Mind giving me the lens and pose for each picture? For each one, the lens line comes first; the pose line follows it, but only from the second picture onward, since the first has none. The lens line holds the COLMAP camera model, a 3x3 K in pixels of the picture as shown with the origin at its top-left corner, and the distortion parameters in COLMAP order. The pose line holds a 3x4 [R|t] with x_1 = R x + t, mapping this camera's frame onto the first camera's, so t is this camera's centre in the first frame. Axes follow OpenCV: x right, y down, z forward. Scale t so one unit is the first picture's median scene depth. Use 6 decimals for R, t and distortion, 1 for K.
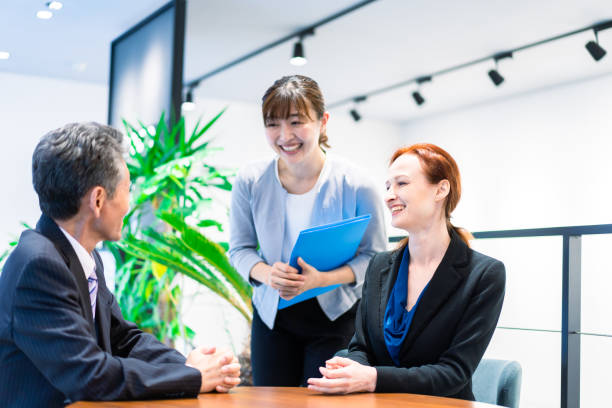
lens RADIAL K [[1003.0, 0, 315.1], [0, 1003.0, 204.4], [0, 0, 1]] dist [0.009783, -0.026114]
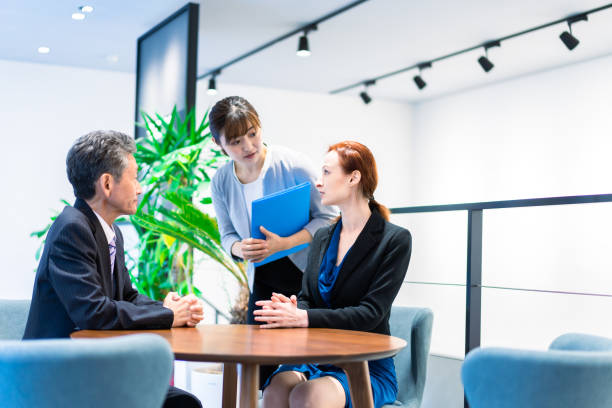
lens RADIAL K [[1006.3, 0, 306.0], [0, 1006.3, 204.0], [0, 0, 1]] dist [0.017155, -0.049913]
pose [[0.998314, -0.007452, -0.057564, 0.070000], [0.009014, 0.999597, 0.026917, -0.007582], [0.057340, -0.027391, 0.997979, -0.173397]]
